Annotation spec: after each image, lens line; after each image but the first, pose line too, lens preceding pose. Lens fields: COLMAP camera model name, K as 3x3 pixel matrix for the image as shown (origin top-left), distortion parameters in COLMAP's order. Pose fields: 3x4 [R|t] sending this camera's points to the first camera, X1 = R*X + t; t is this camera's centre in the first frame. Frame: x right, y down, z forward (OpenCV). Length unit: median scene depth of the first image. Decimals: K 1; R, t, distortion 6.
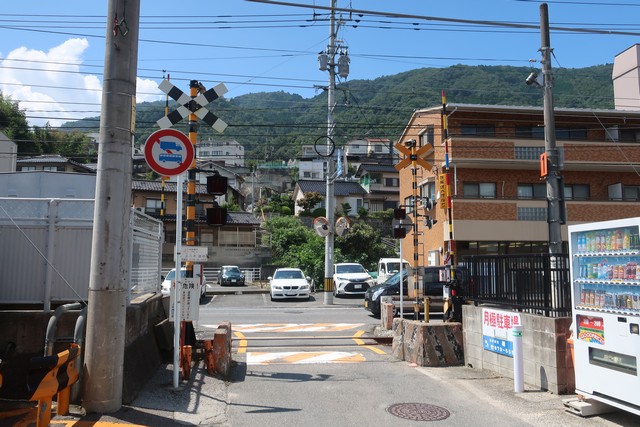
lens RADIAL K [[503.1, 0, 320.0], [0, 503.1, 213.5], [0, 0, 1]] dist [-0.005162, 0.003616]
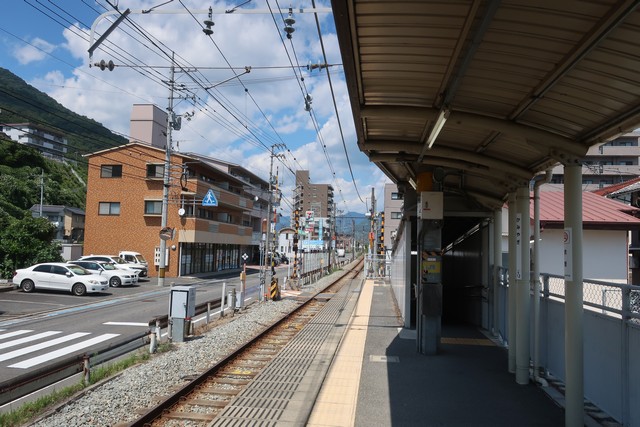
lens RADIAL K [[503.1, 0, 320.0], [0, 503.1, 213.5], [0, 0, 1]] dist [-0.005162, 0.003616]
pose [[0.240877, 0.073410, 0.967775, -1.246932], [-0.120738, 0.991656, -0.045170, -0.017007], [-0.963016, -0.105967, 0.247731, 0.210708]]
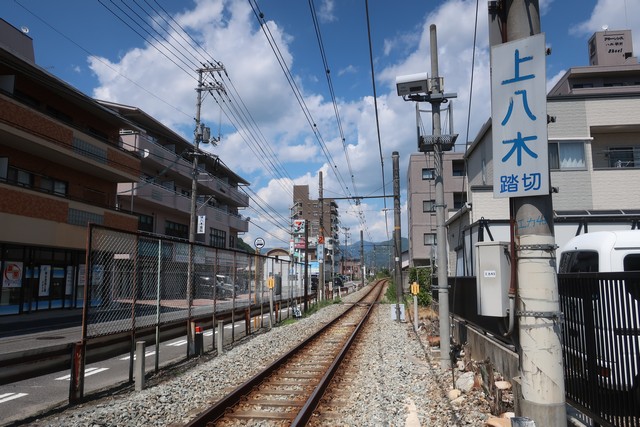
lens RADIAL K [[501.8, 0, 326.8], [0, 501.8, 211.8], [0, 0, 1]] dist [-0.044656, 0.004154]
pose [[0.247722, 0.127204, 0.960444, 0.069634], [-0.089723, 0.990095, -0.107989, 0.051599], [-0.964668, -0.059423, 0.256682, 0.432146]]
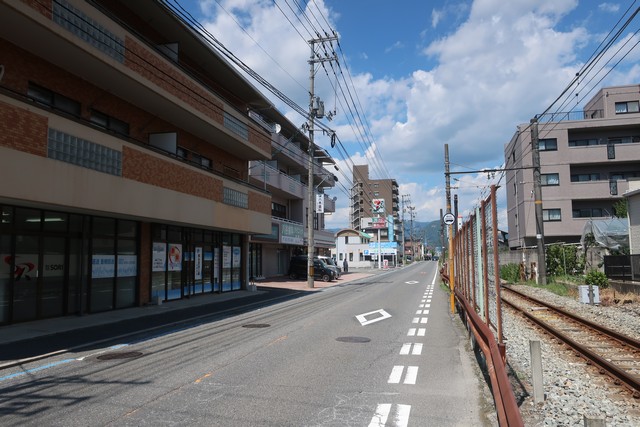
lens RADIAL K [[503.1, 0, 320.0], [0, 503.1, 213.5], [0, 0, 1]] dist [-0.005162, 0.003616]
pose [[0.351513, 0.082092, 0.932577, 0.074628], [-0.077461, 0.995283, -0.058414, 0.072220], [-0.932973, -0.051705, 0.356213, 0.642436]]
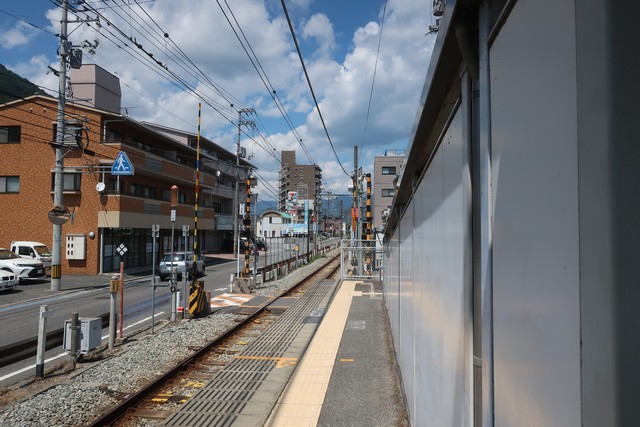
lens RADIAL K [[503.1, 0, 320.0], [0, 503.1, 213.5], [0, 0, 1]] dist [-0.005162, 0.003616]
pose [[0.224738, 0.038288, 0.973667, -0.827157], [-0.101915, 0.994671, -0.015590, -0.012918], [-0.969075, -0.095728, 0.227442, 0.254223]]
